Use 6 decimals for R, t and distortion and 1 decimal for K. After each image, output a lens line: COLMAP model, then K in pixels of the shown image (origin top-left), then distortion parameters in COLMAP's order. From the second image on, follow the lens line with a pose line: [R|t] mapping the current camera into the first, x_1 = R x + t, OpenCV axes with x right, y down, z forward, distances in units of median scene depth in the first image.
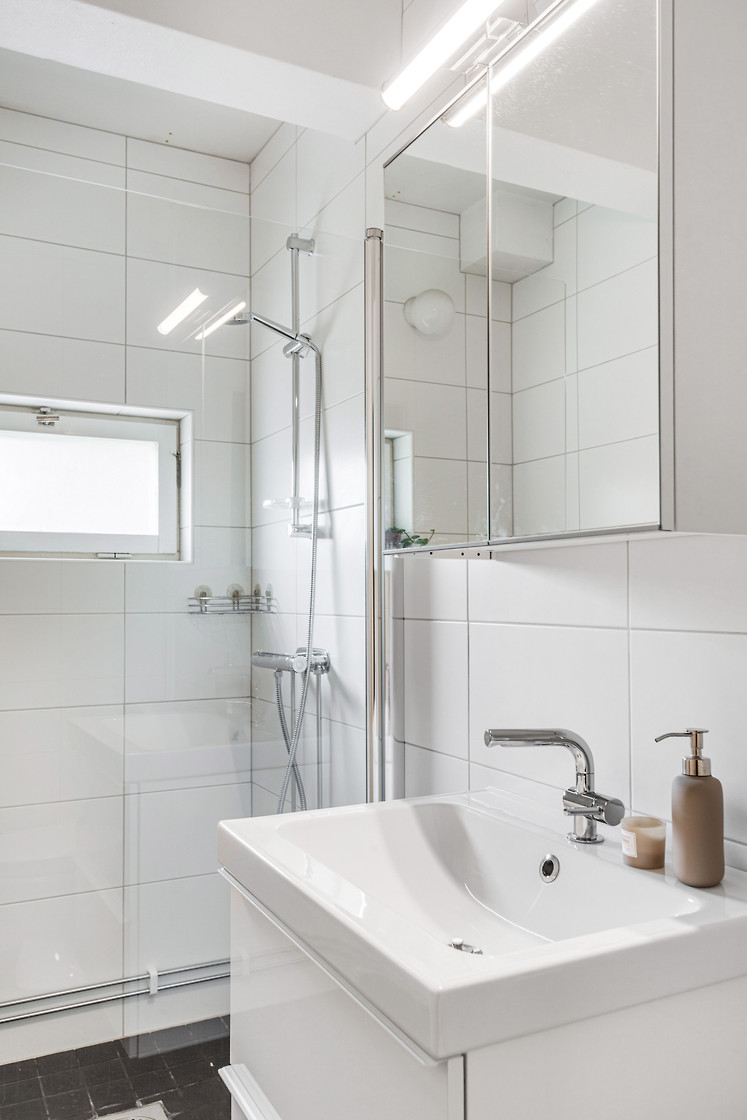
lens RADIAL K [[886.8, 0, 377.8], [0, 886.8, 566.8], [0, 0, 1]] dist [0.003414, 0.001311]
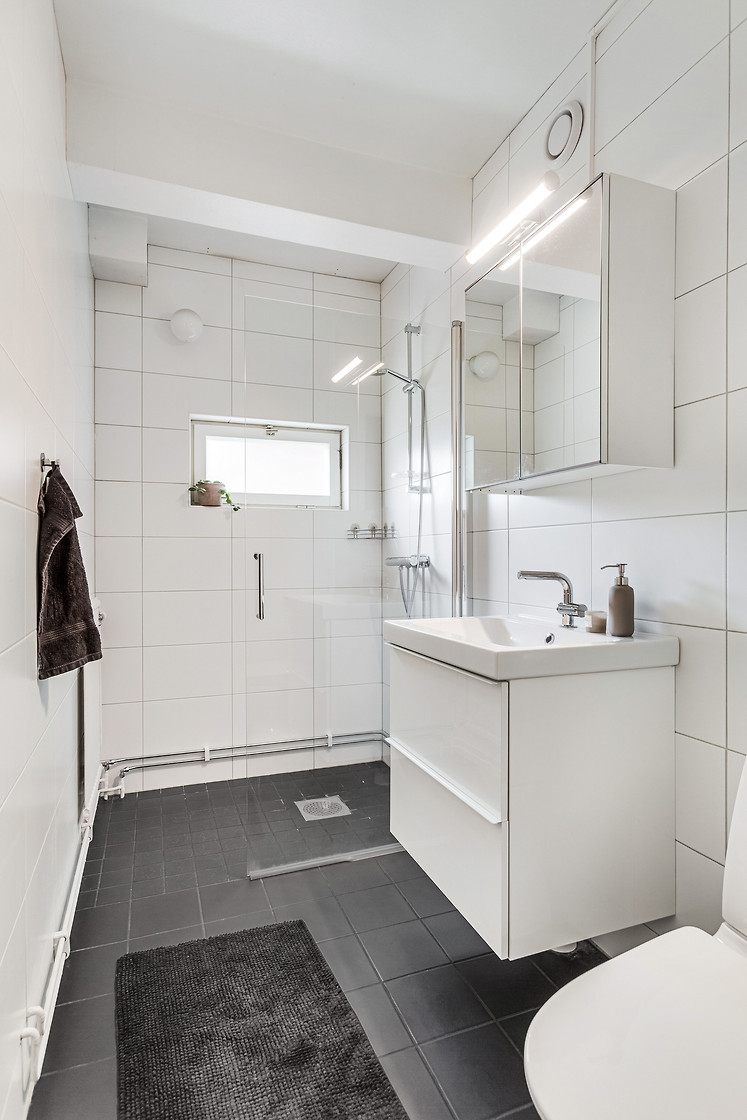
lens RADIAL K [[602.7, 0, 366.4], [0, 602.7, 556.5], [0, 0, 1]] dist [-0.017432, 0.001199]
pose [[0.992403, 0.002736, -0.123000, -0.029934], [0.000658, 0.999620, 0.027544, 0.061888], [0.123029, -0.027415, 0.992024, -0.229663]]
